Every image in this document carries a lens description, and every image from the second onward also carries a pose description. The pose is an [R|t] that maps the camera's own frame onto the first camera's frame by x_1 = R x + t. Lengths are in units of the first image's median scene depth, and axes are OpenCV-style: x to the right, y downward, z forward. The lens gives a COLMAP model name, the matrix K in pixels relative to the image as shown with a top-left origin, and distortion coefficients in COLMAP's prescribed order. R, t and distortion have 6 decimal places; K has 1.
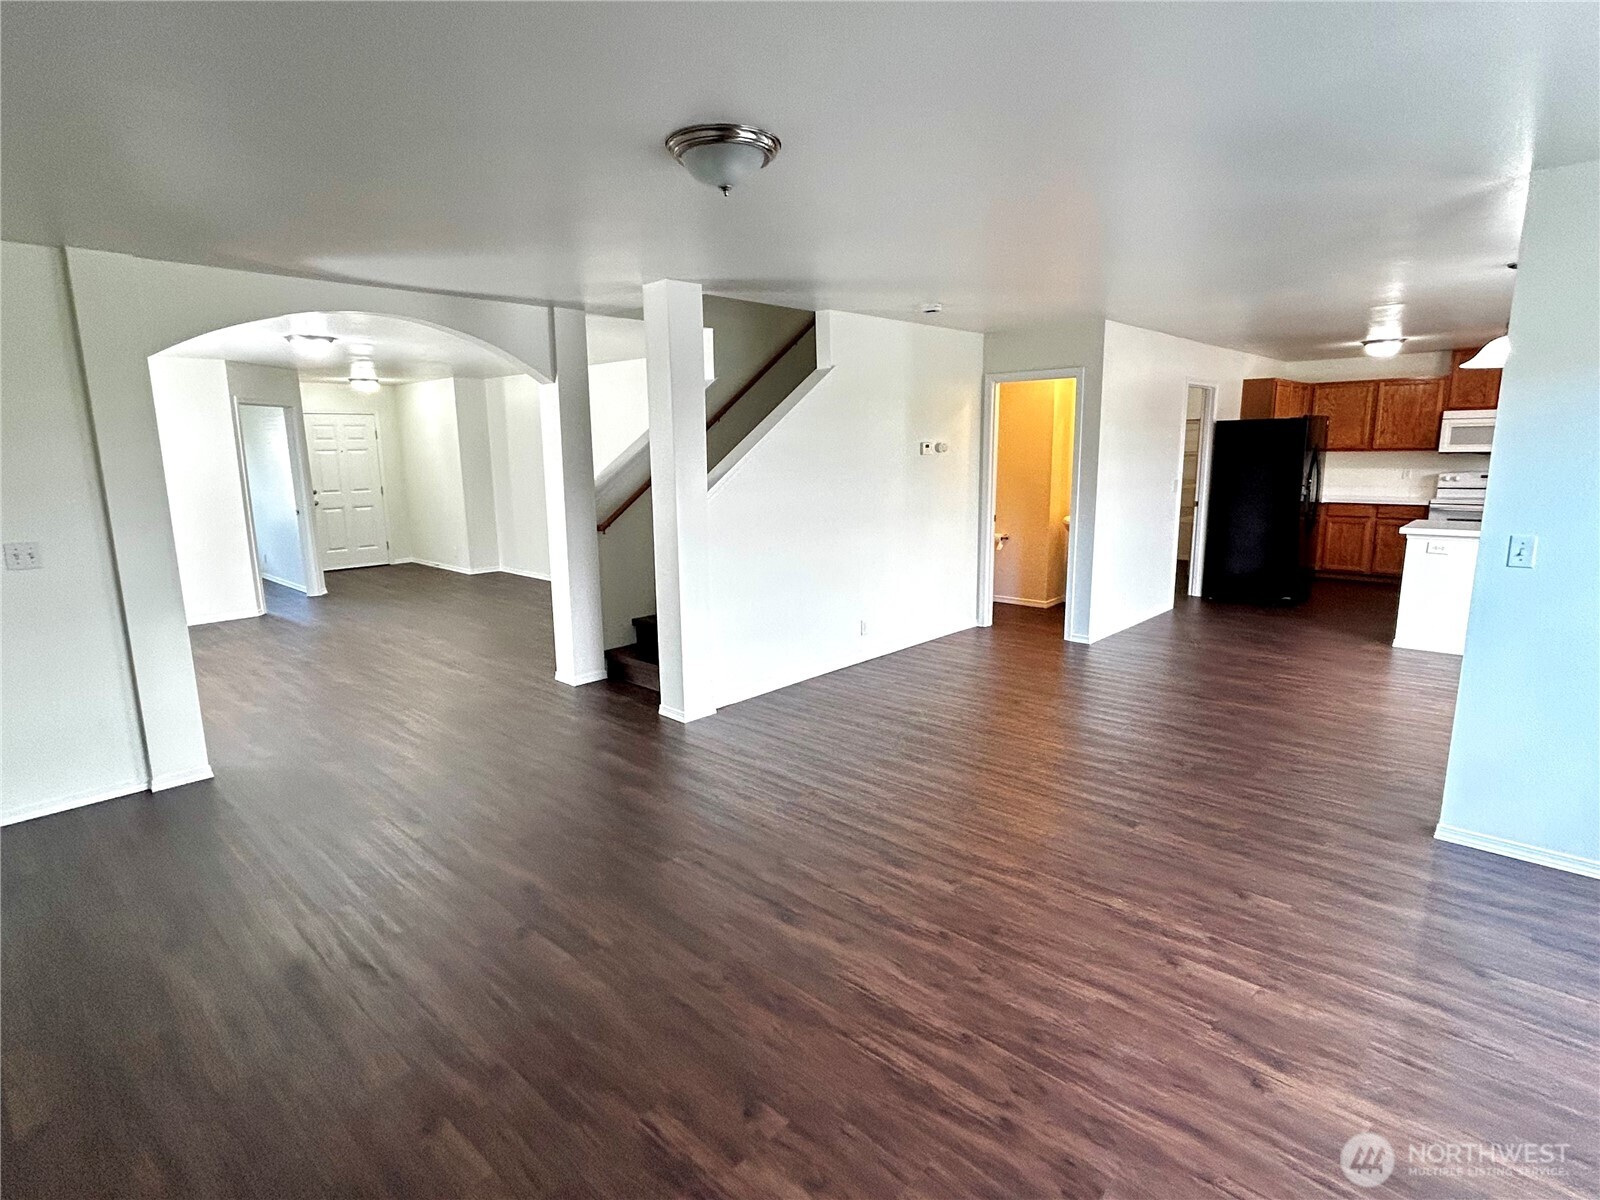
lens RADIAL K [[823.5, 0, 800.0], [0, 823.5, 600.0], [0, 0, 1]] dist [-0.001902, 0.000518]
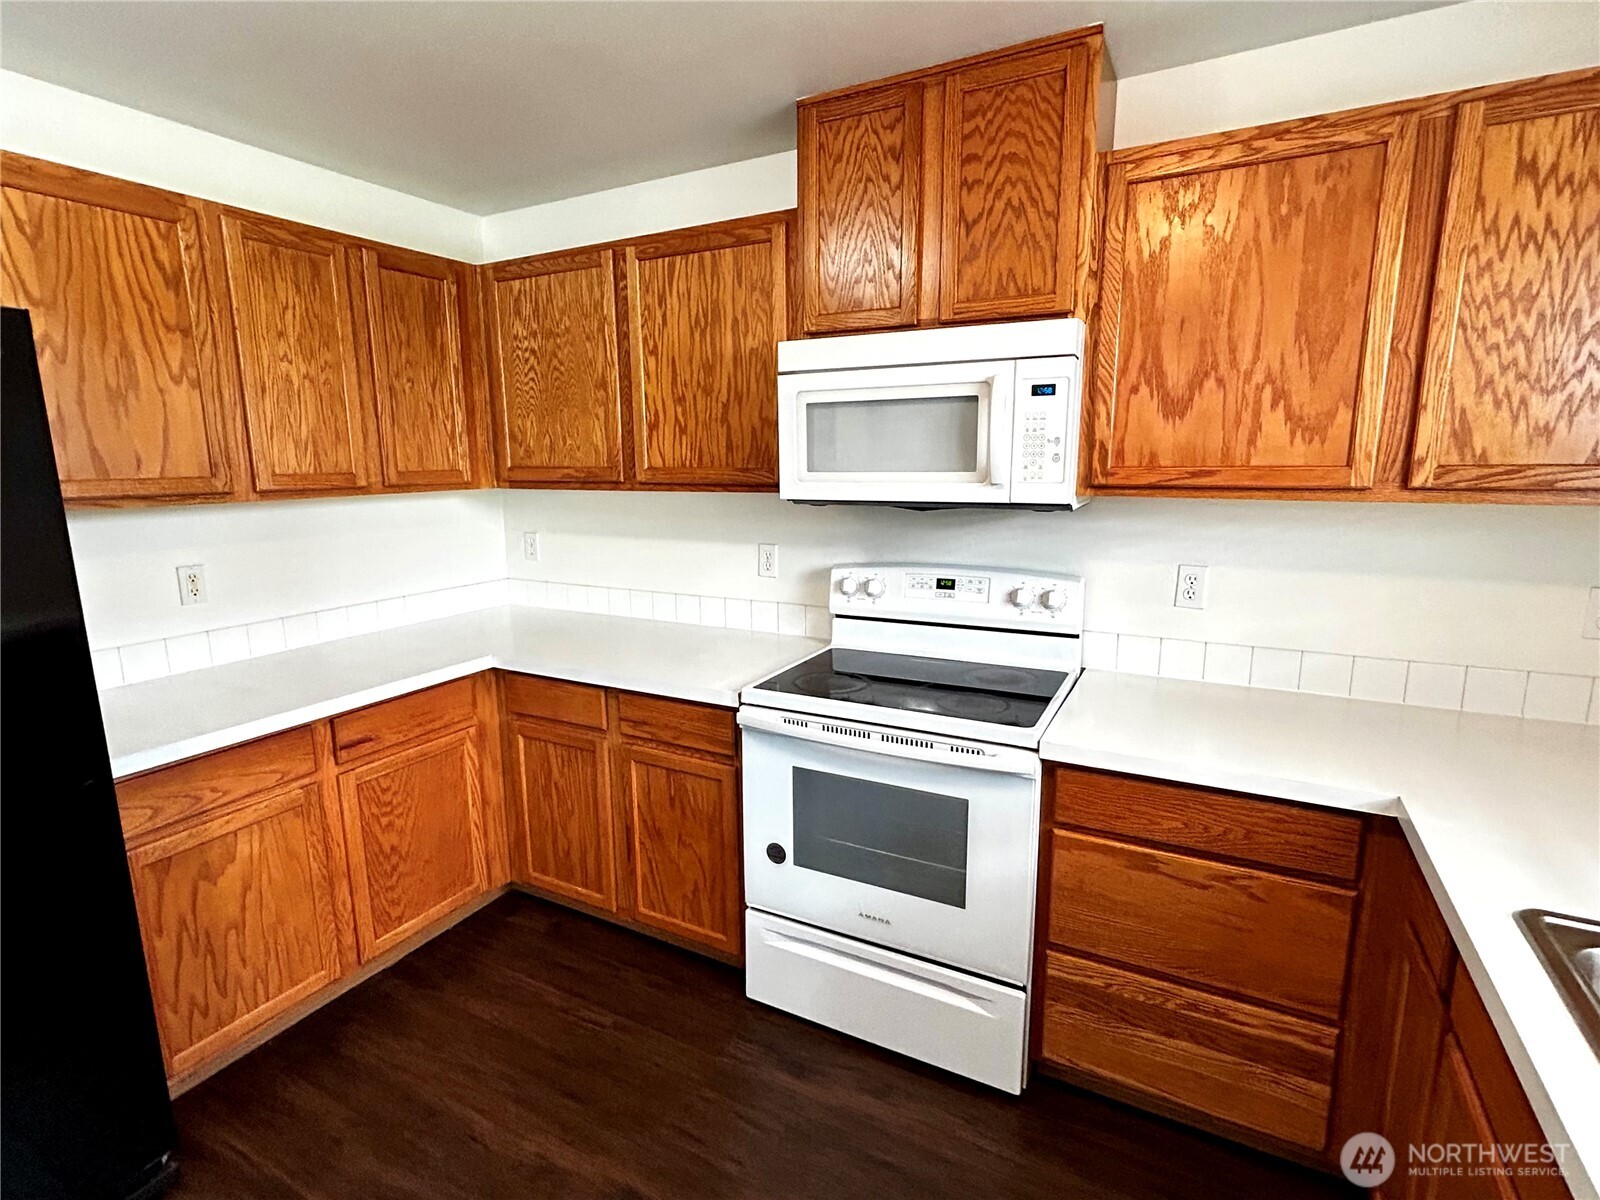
lens RADIAL K [[792.3, 0, 788.6], [0, 792.3, 600.2], [0, 0, 1]] dist [0.000030, -0.000062]
pose [[0.968266, -0.037084, 0.247156, 0.702791], [0.038716, 0.999249, -0.001744, -0.144211], [-0.246906, 0.011258, 0.968974, 0.739912]]
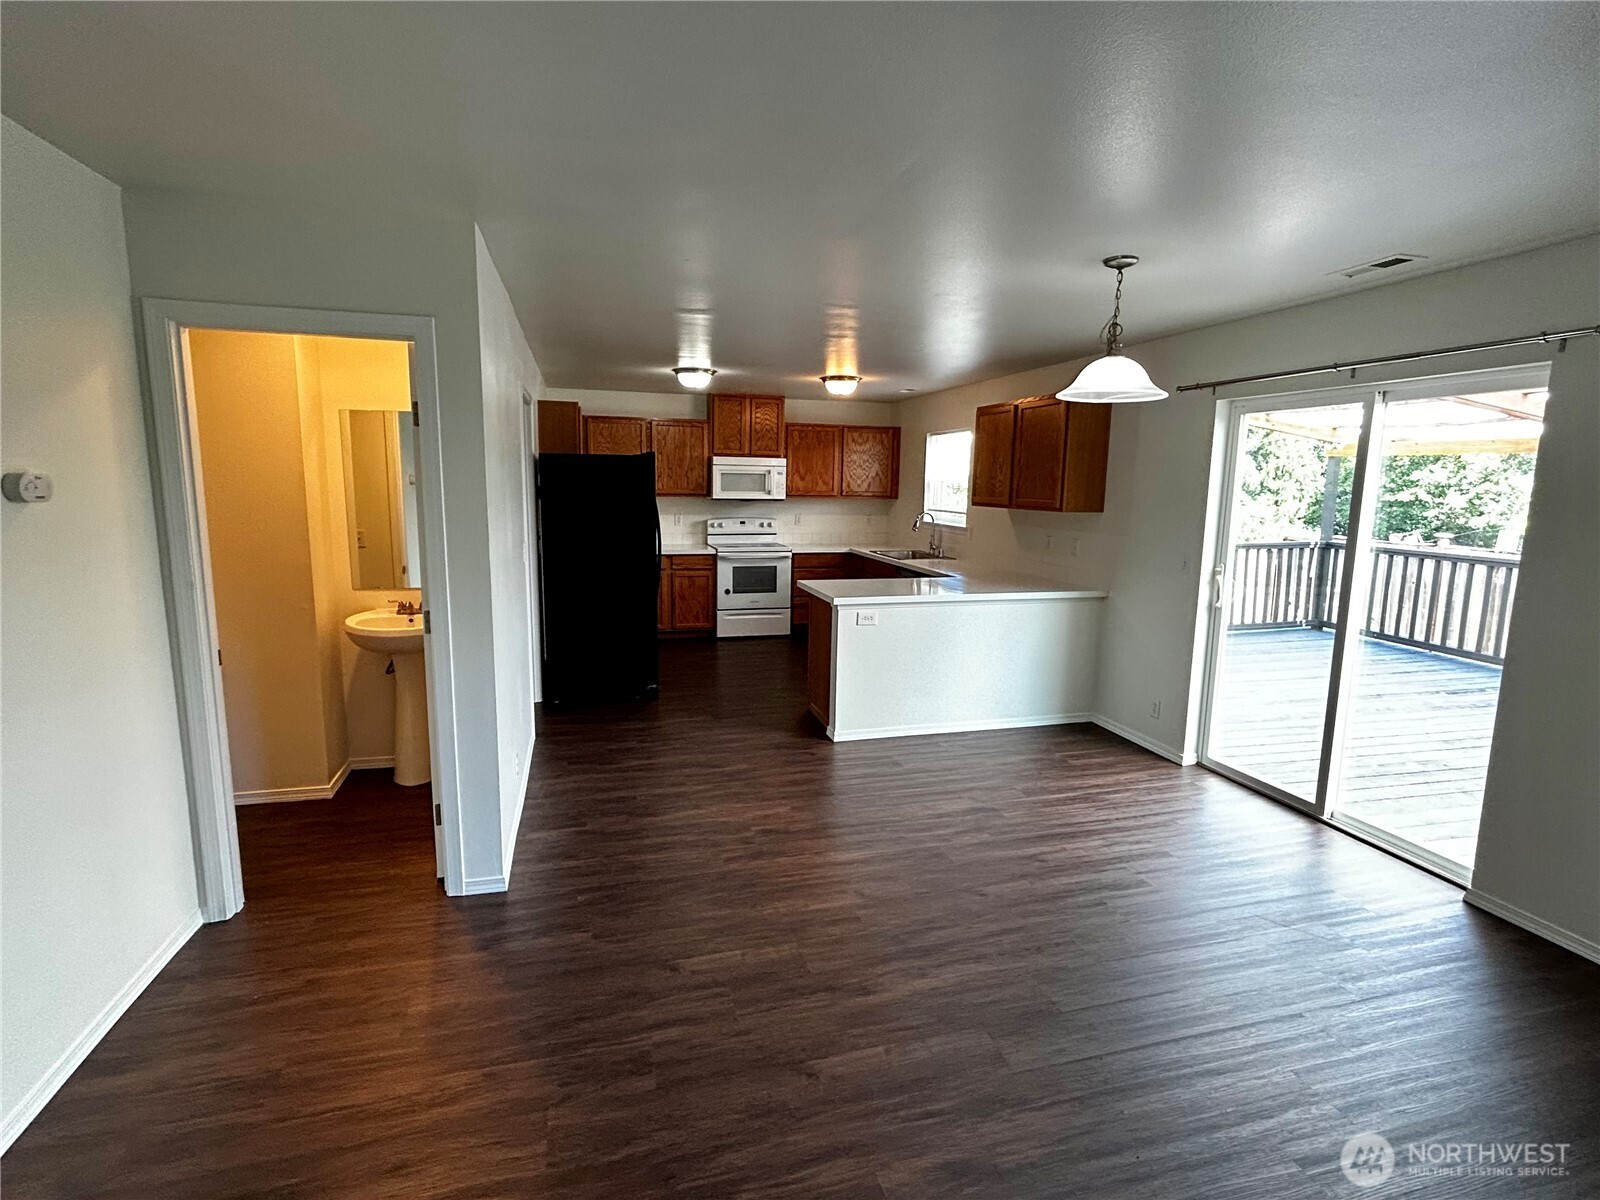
lens RADIAL K [[768.0, 0, 800.0], [0, 768.0, 600.0], [0, 0, 1]] dist [-0.005085, -0.000478]
pose [[0.523996, -0.104218, 0.845320, 0.054188], [0.130477, 0.990593, 0.041249, -0.084026], [-0.841667, 0.088680, 0.532665, 0.436997]]
